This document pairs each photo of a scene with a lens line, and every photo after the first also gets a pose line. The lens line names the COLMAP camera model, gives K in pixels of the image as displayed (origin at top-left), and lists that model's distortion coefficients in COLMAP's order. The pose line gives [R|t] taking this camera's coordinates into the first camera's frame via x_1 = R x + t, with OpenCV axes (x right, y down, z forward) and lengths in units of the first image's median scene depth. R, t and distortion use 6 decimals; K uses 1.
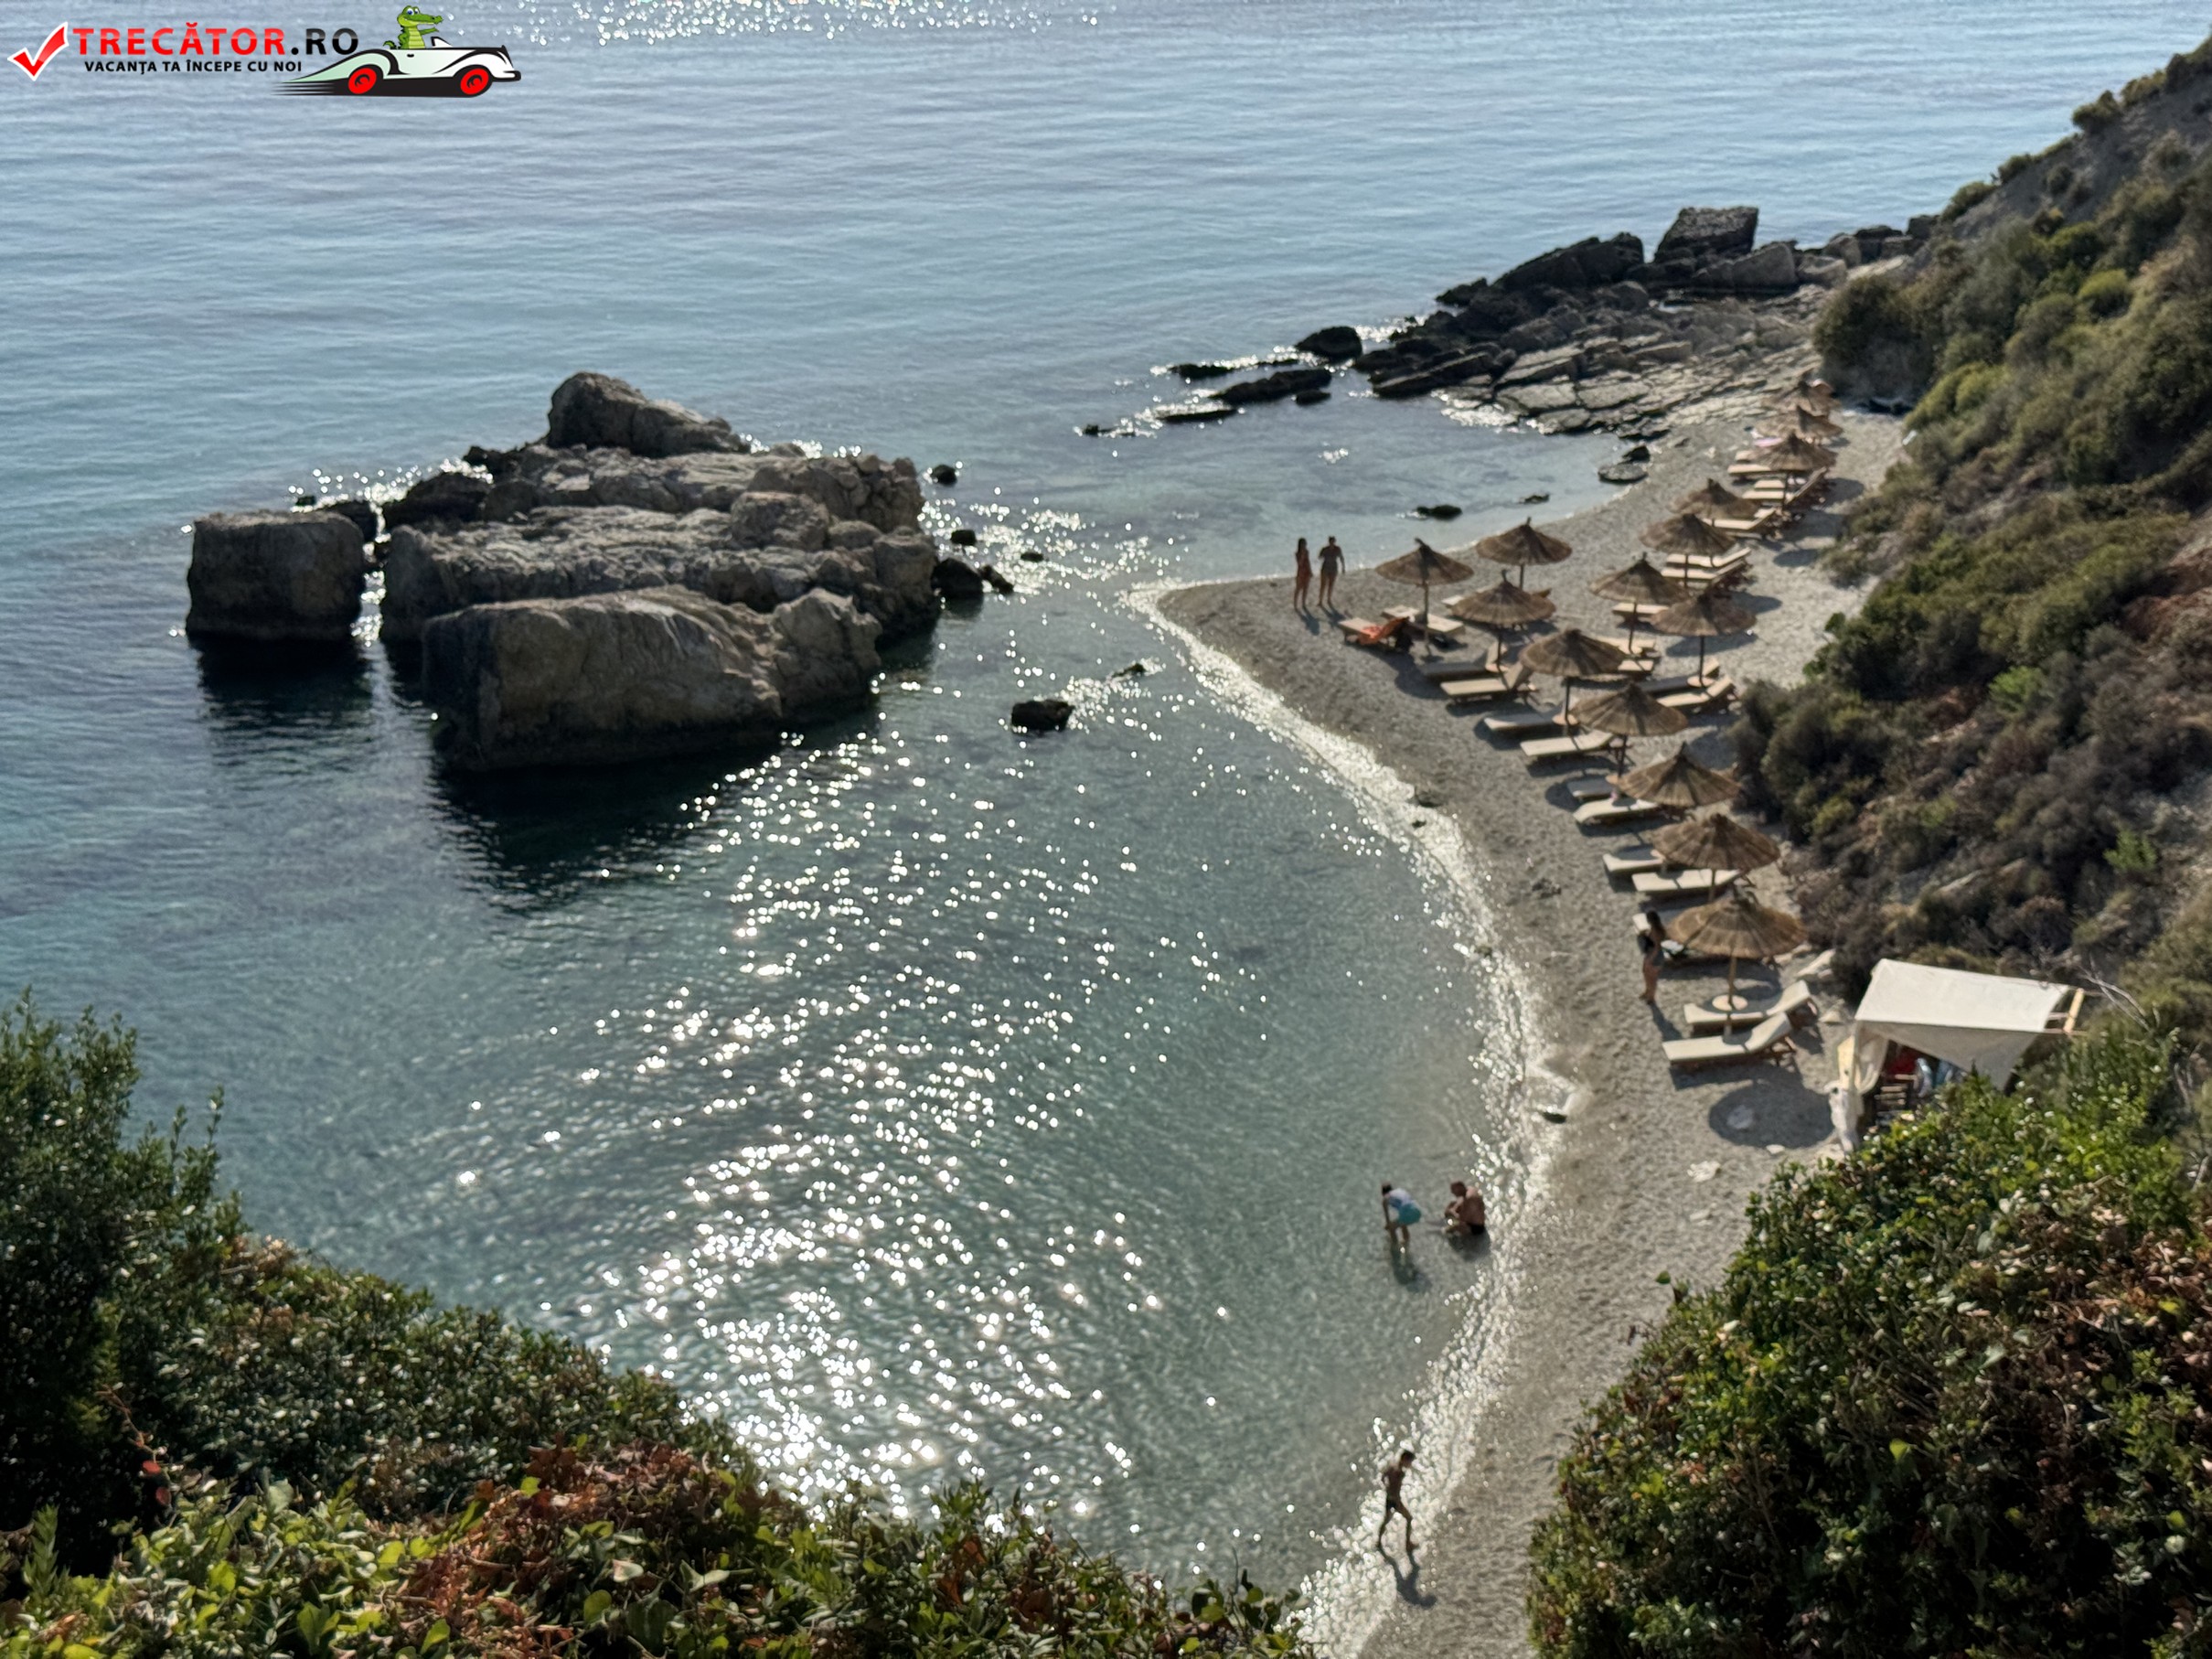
lens RADIAL K [[3153.9, 0, 1092.8], [0, 3153.9, 844.4], [0, 0, 1]] dist [0.097488, 0.000000]
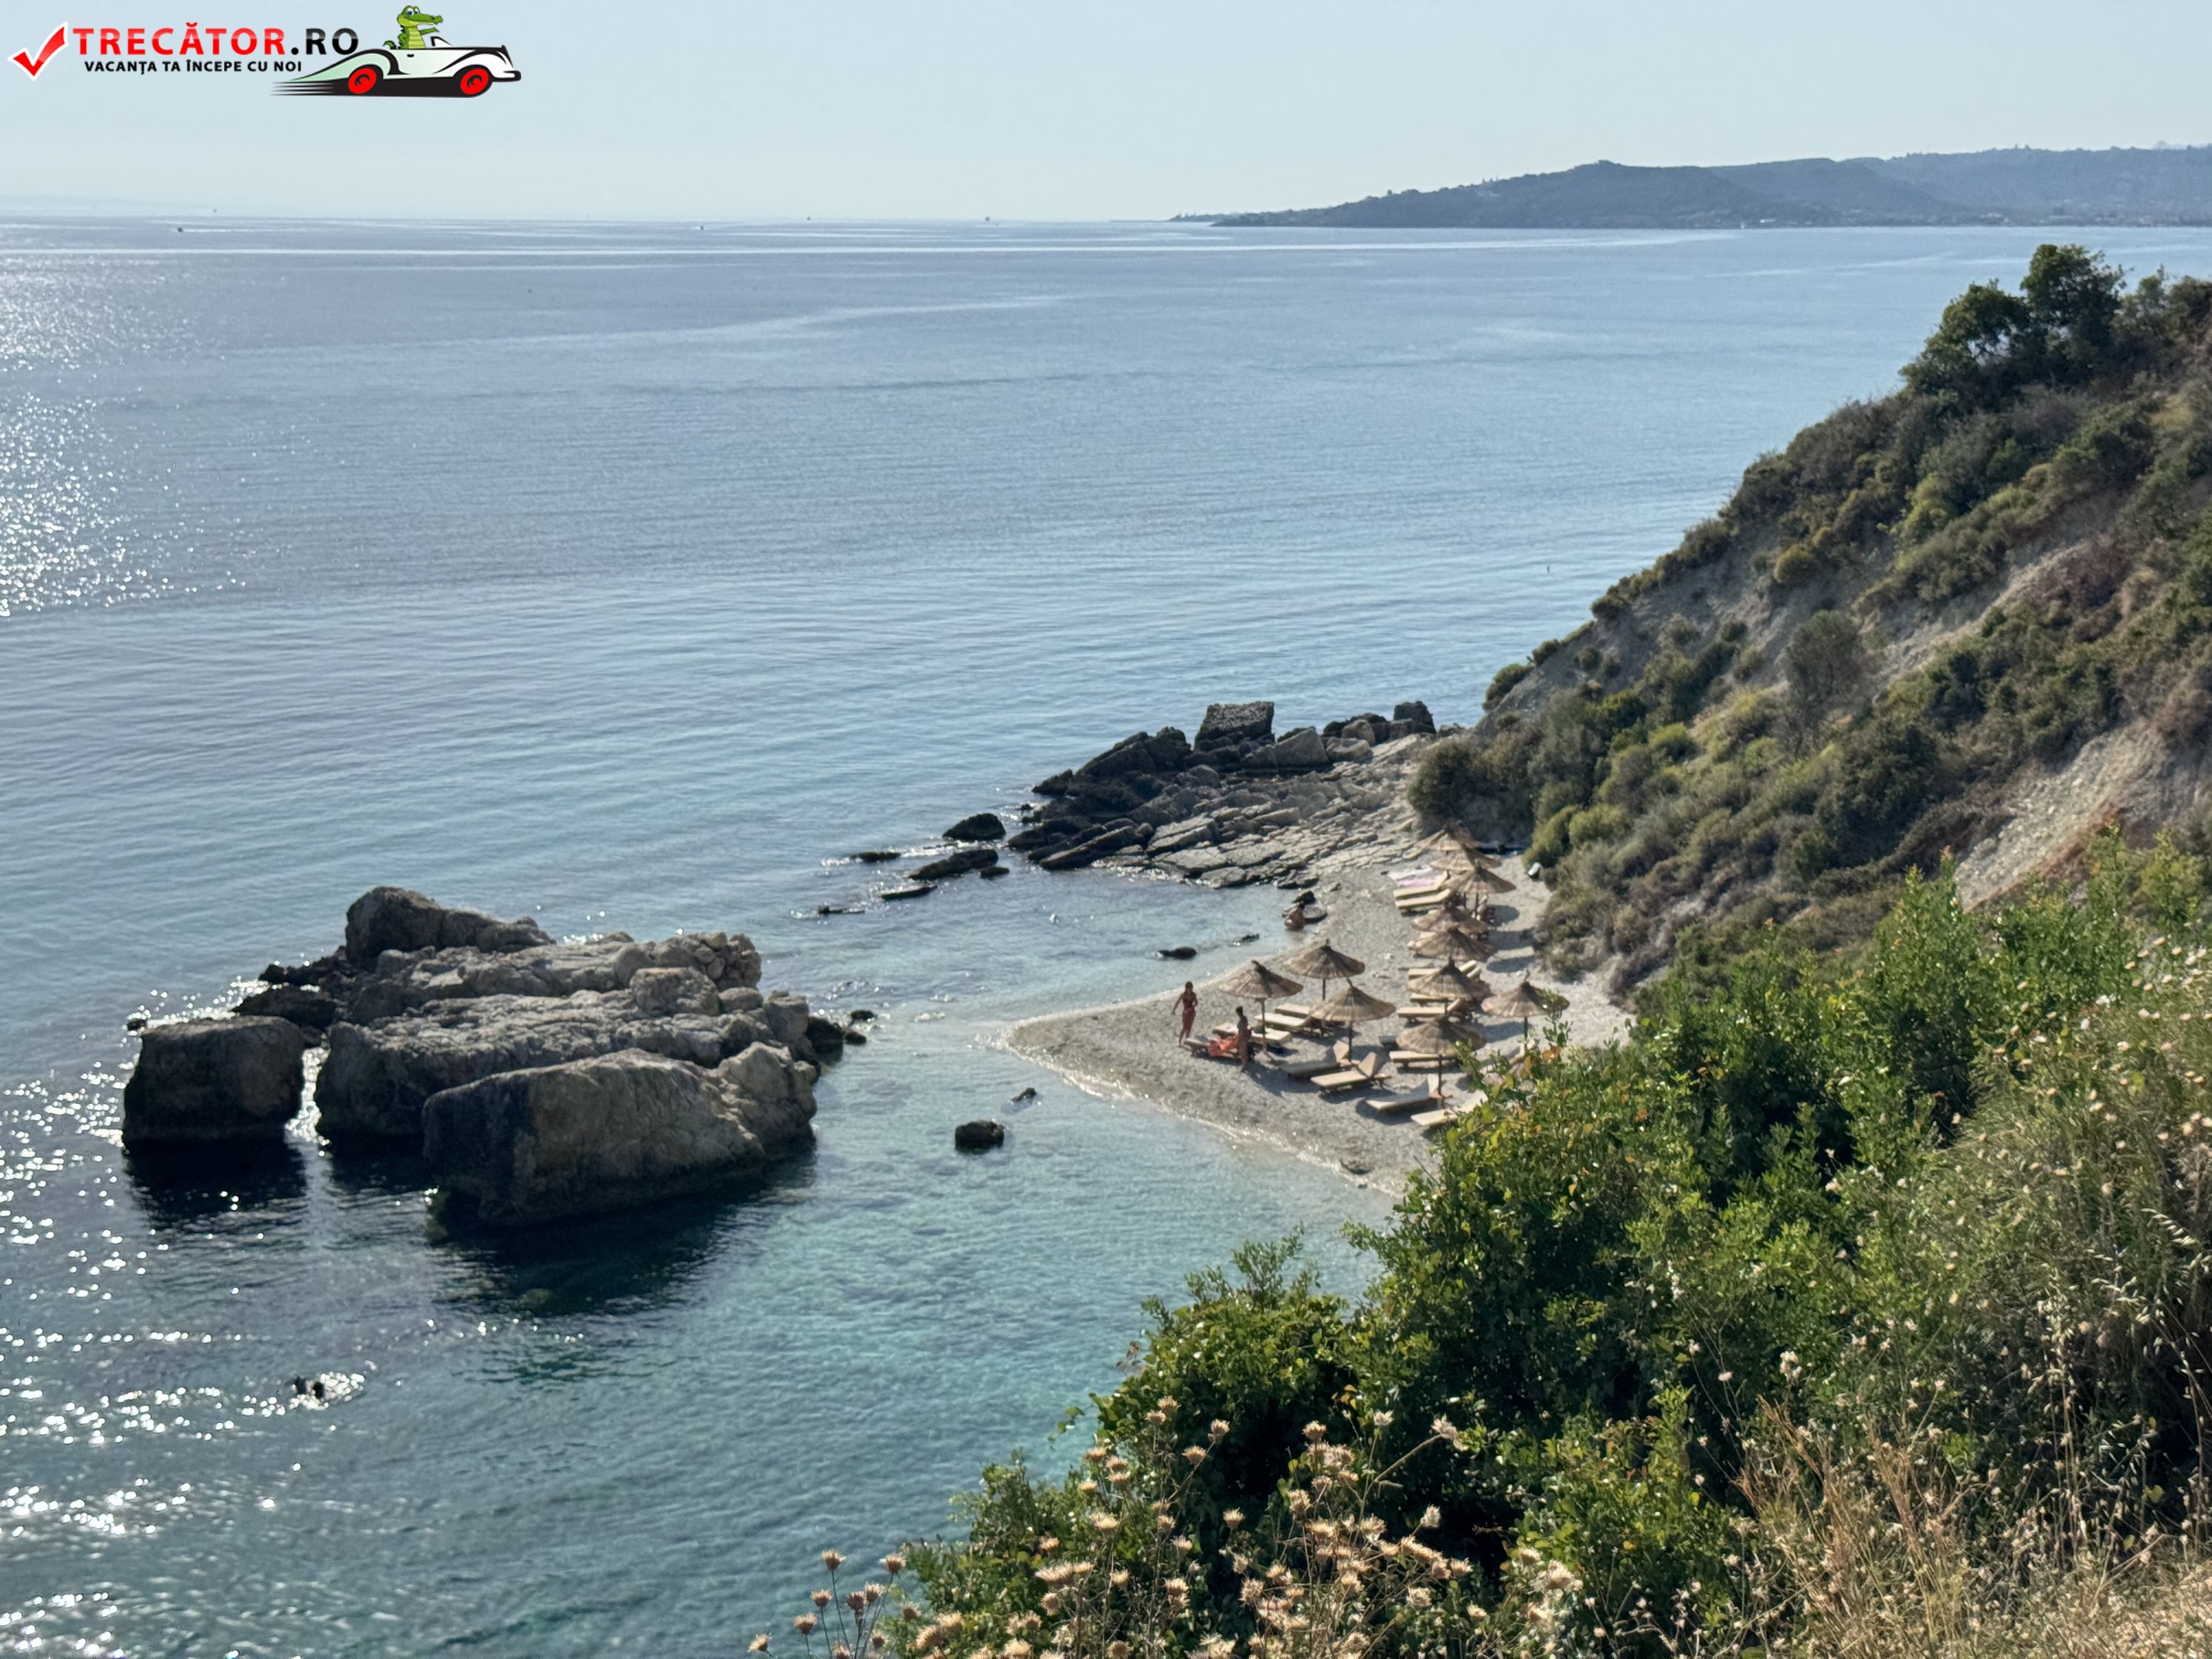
lens RADIAL K [[3153.9, 0, 1122.0], [0, 3153.9, 813.6], [0, 0, 1]] dist [0.097488, 0.000000]
pose [[0.959631, -0.059068, 0.274989, -0.211903], [0.107878, 0.980223, -0.165910, 0.030375], [-0.259750, 0.188877, 0.947024, -0.077442]]
